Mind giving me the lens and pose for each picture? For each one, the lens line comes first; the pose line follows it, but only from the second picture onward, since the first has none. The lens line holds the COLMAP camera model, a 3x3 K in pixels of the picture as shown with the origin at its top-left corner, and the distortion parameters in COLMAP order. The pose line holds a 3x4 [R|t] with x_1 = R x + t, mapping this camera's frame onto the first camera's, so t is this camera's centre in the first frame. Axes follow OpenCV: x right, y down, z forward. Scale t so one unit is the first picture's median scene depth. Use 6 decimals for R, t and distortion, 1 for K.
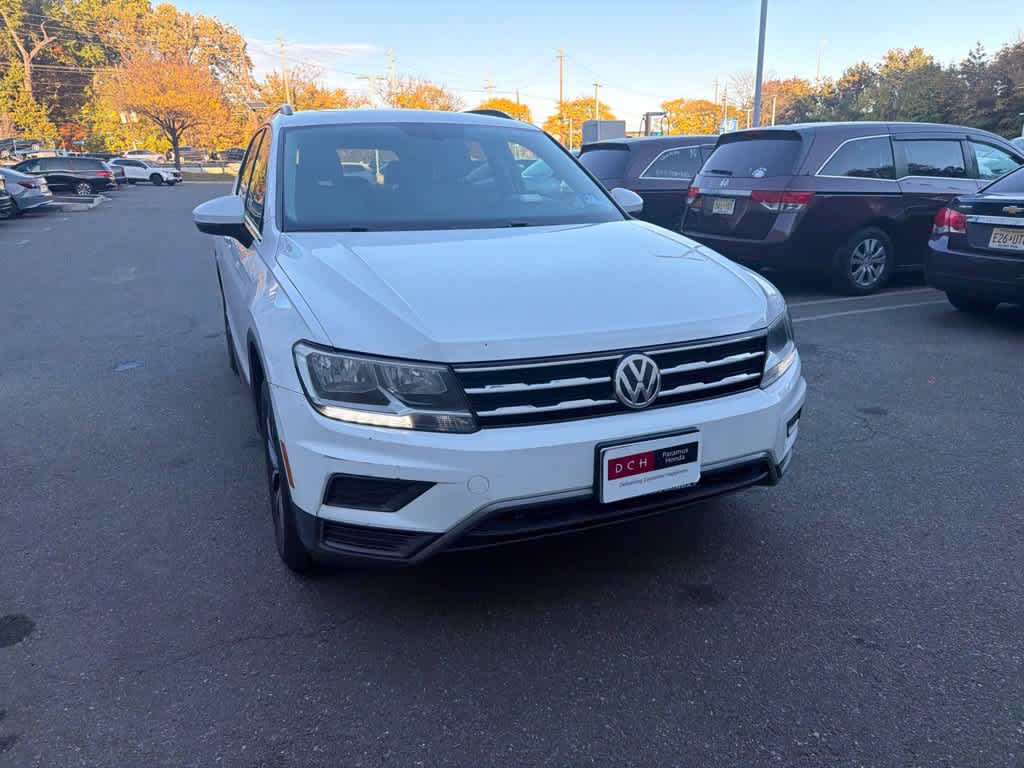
lens RADIAL K [[761.2, 0, 513.5], [0, 761.2, 379.8], [0, 0, 1]] dist [0.009999, 0.000078]
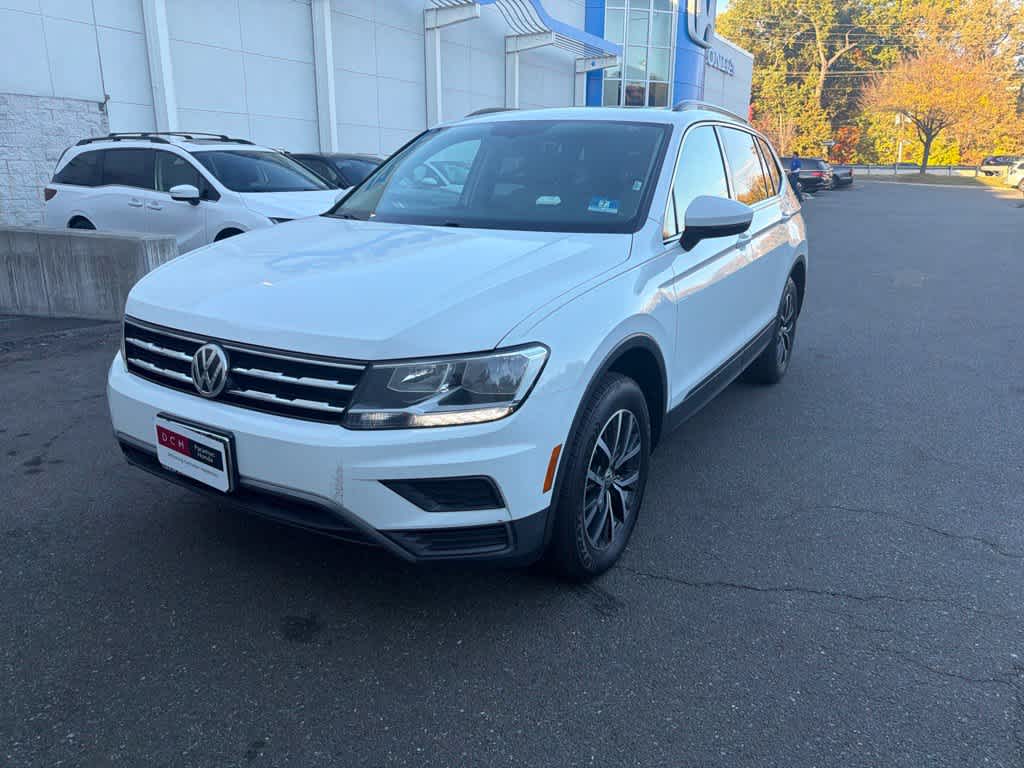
lens RADIAL K [[770.6, 0, 512.0], [0, 770.6, 384.0], [0, 0, 1]] dist [0.006106, -0.000357]
pose [[0.564295, 0.242345, -0.789202, 0.776162], [-0.242028, 0.962504, 0.122507, -0.131453], [0.789300, 0.121879, 0.601790, 0.443155]]
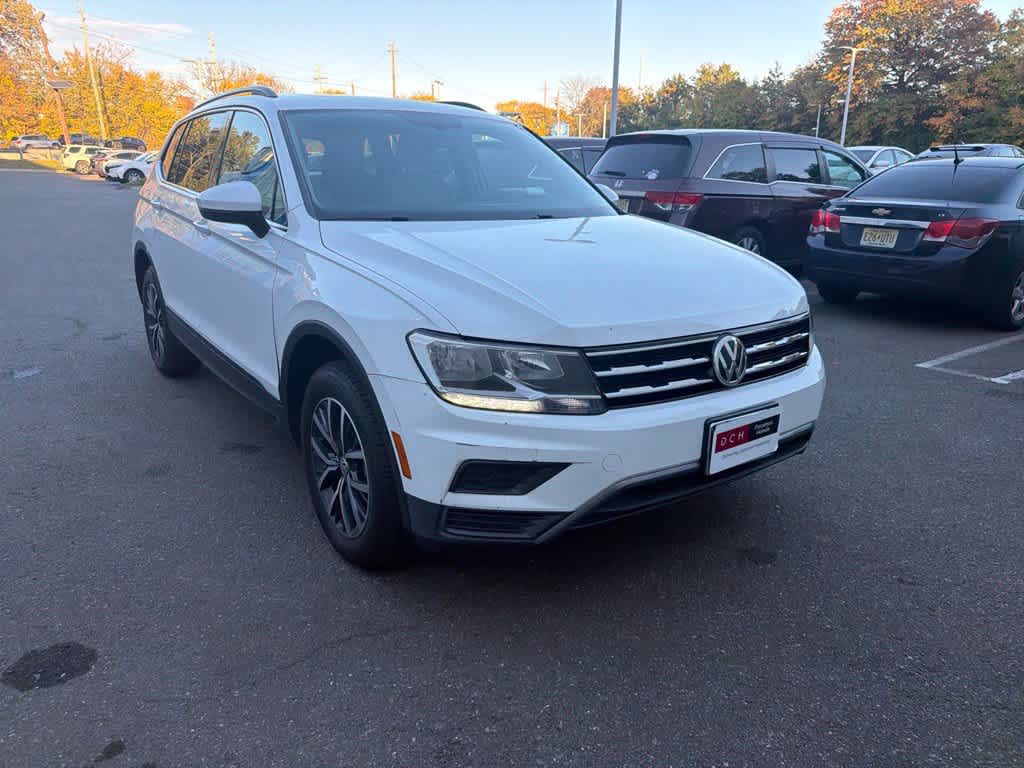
lens RADIAL K [[755.7, 0, 509.8], [0, 755.7, 399.6], [0, 0, 1]] dist [0.015823, -0.007778]
pose [[0.975446, -0.038707, 0.216810, -0.240318], [0.032846, 0.998993, 0.030577, 0.008564], [-0.217776, -0.022705, 0.975735, 0.009473]]
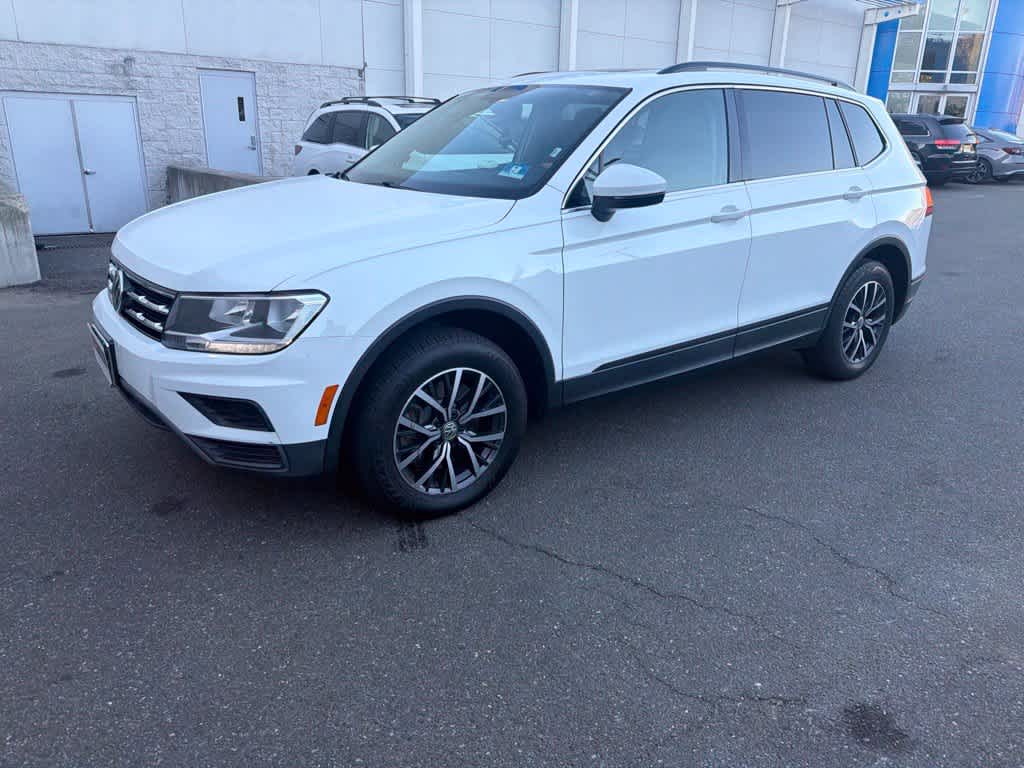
lens RADIAL K [[766.2, 0, 512.0], [0, 766.2, 384.0], [0, 0, 1]] dist [0.051174, -0.060139]
pose [[0.205153, 0.329198, -0.921705, 1.000246], [-0.289364, 0.920038, 0.264196, -0.253806], [0.934976, 0.212507, 0.284006, 0.830400]]
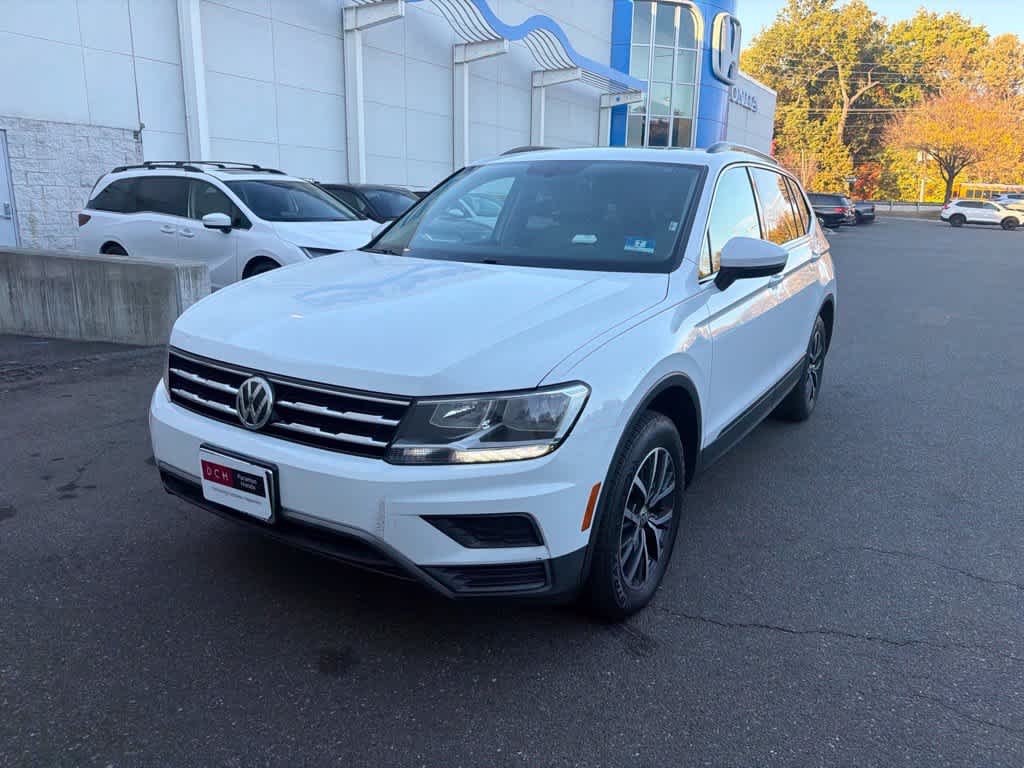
lens RADIAL K [[770.9, 0, 520.6], [0, 770.9, 385.3], [0, 0, 1]] dist [0.011829, -0.003834]
pose [[0.550606, 0.224307, -0.804064, 0.769308], [-0.258172, 0.961755, 0.091507, -0.134887], [0.793839, 0.157202, 0.587459, 0.421687]]
